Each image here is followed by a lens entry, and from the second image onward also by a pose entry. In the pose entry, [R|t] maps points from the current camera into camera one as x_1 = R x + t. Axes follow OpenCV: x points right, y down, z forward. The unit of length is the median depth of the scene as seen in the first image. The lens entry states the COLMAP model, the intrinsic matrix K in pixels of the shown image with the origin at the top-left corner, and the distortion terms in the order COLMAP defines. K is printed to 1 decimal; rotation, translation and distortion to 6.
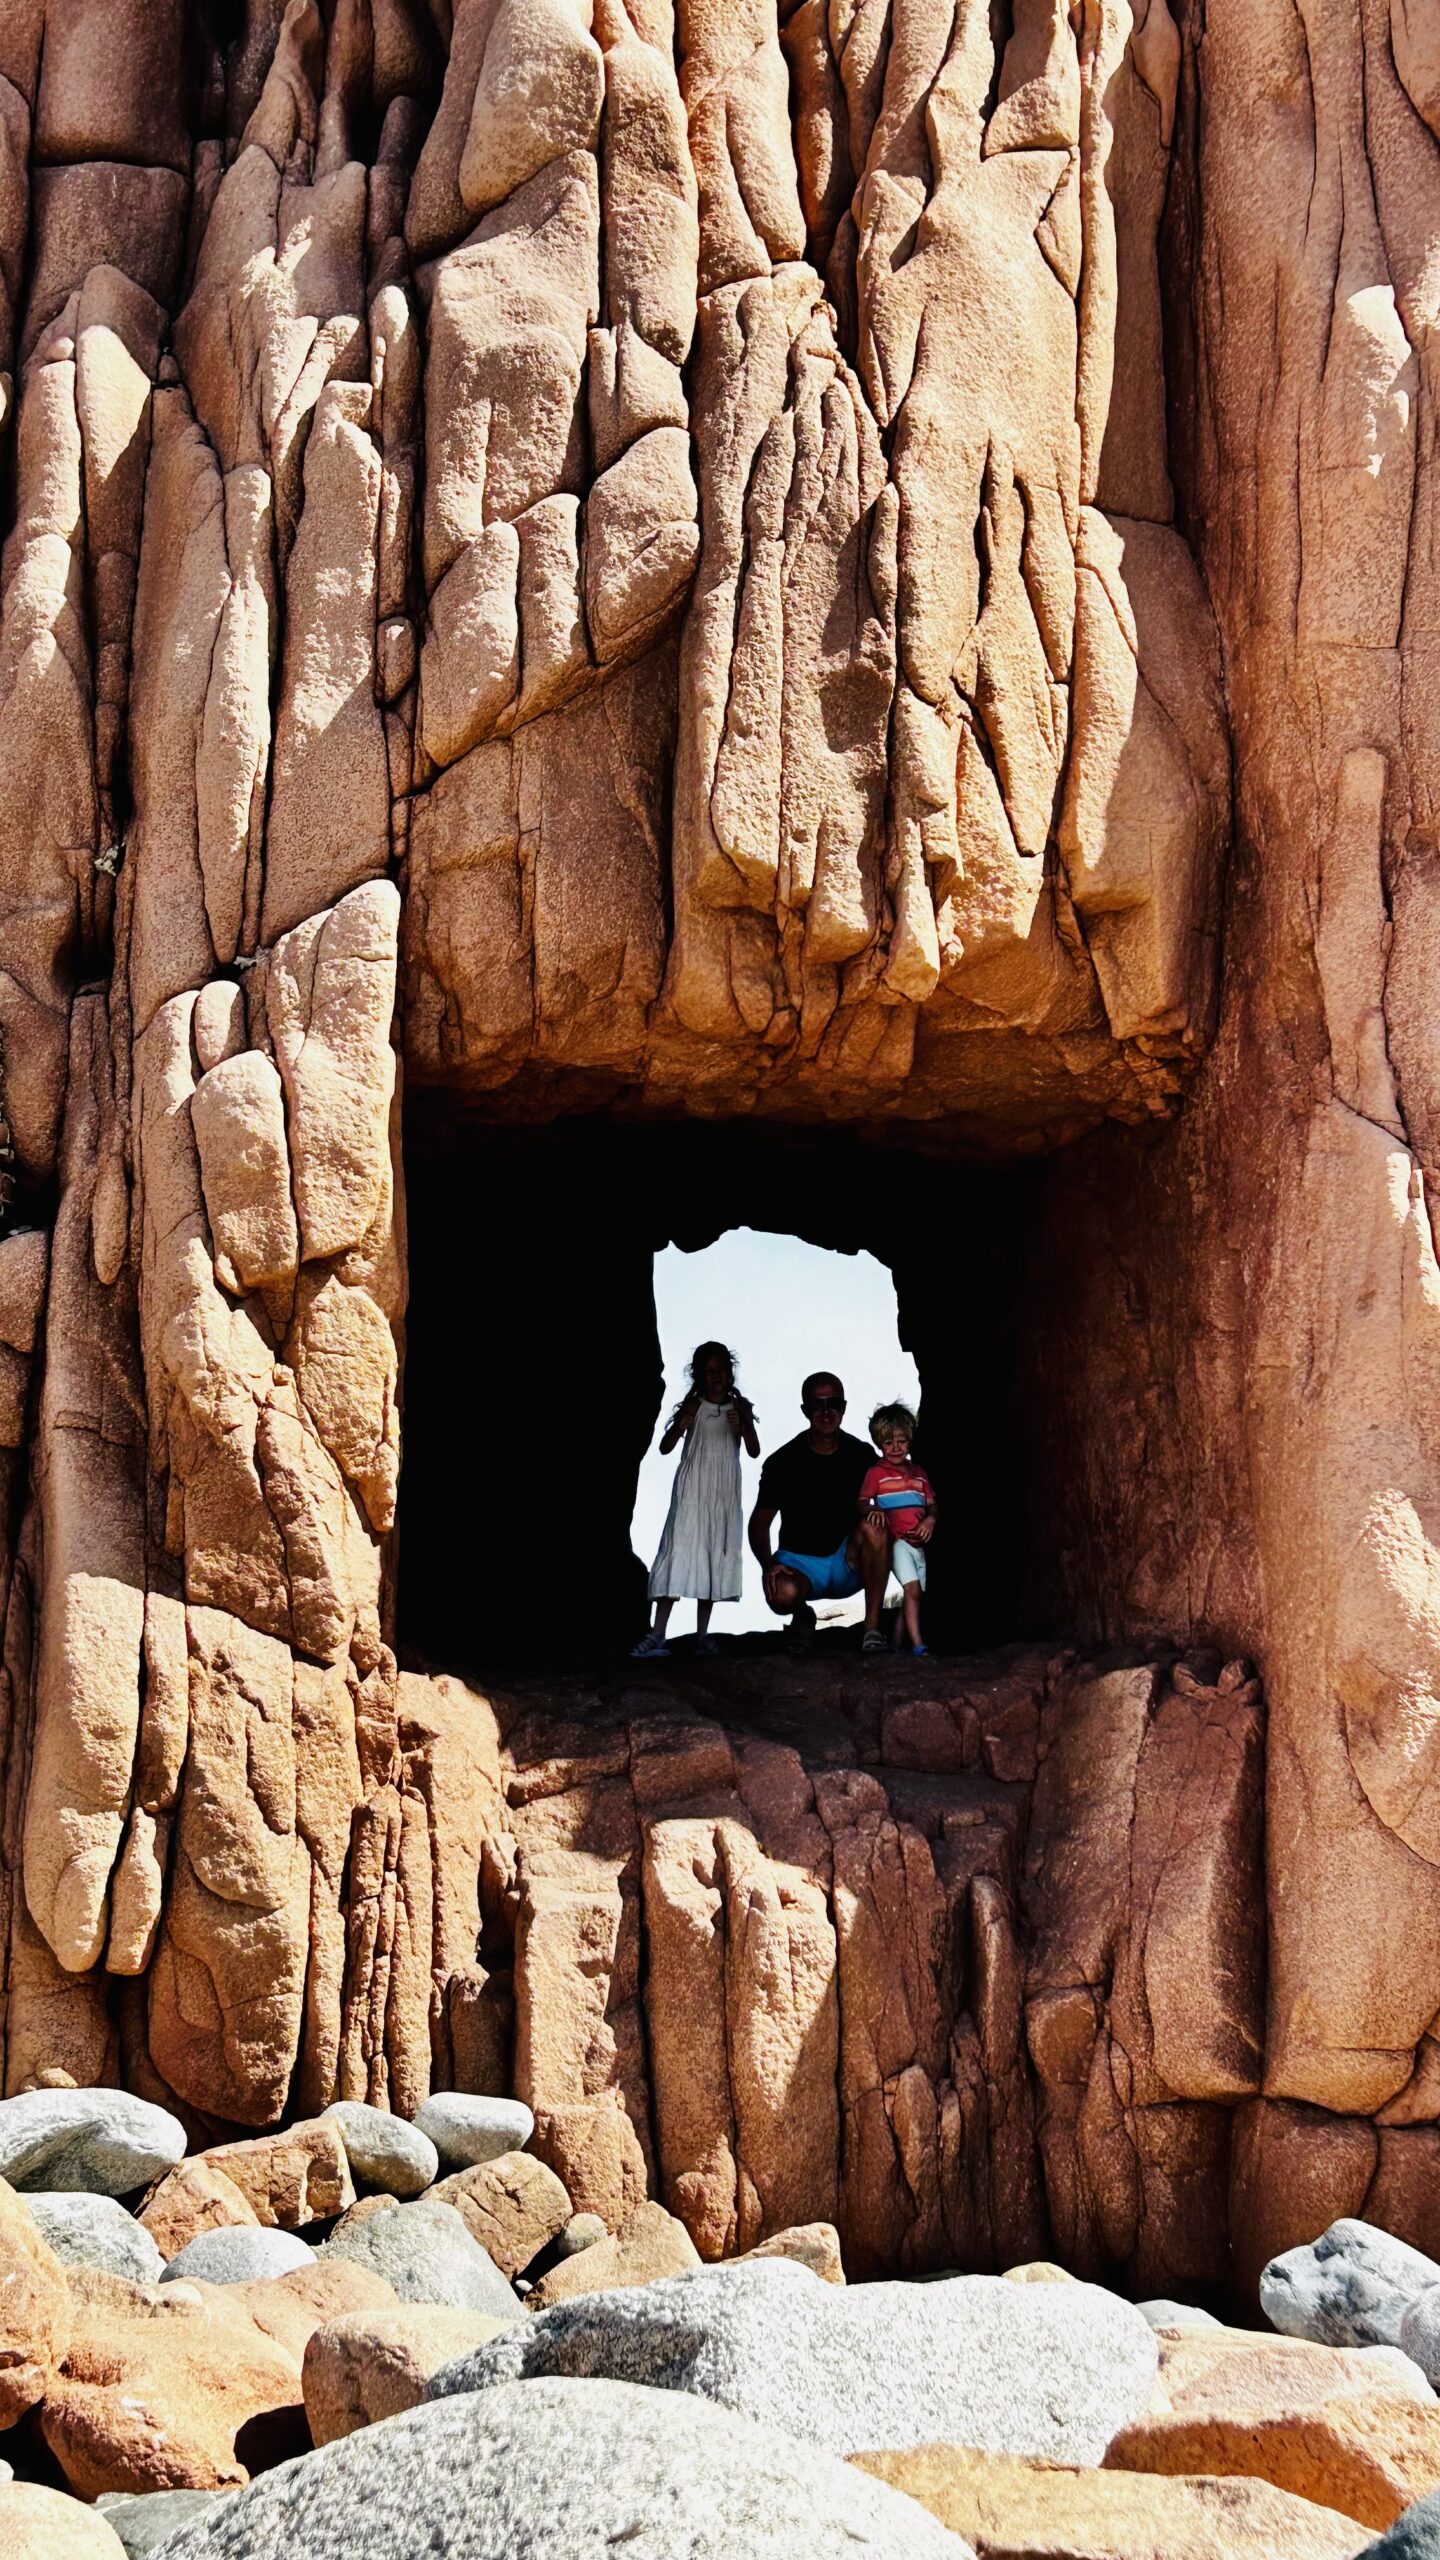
lens RADIAL K [[3448.0, 0, 607.0], [0, 3448.0, 1280.5], [0, 0, 1]] dist [0.131707, -0.024477]
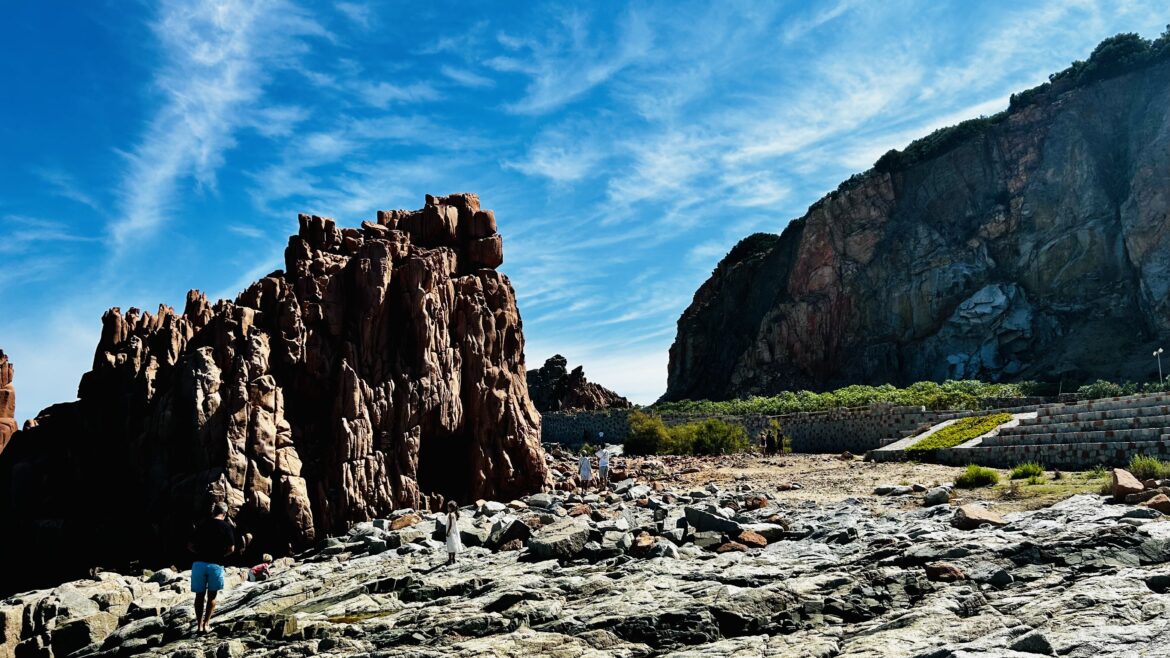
lens RADIAL K [[861.4, 0, 585.0], [0, 861.4, 329.0], [0, 0, 1]] dist [0.097619, -0.174418]
pose [[0.801079, 0.093478, 0.591214, -1.662581], [-0.075691, 0.995621, -0.054861, -0.366007], [-0.593753, -0.000802, 0.804647, -2.288471]]
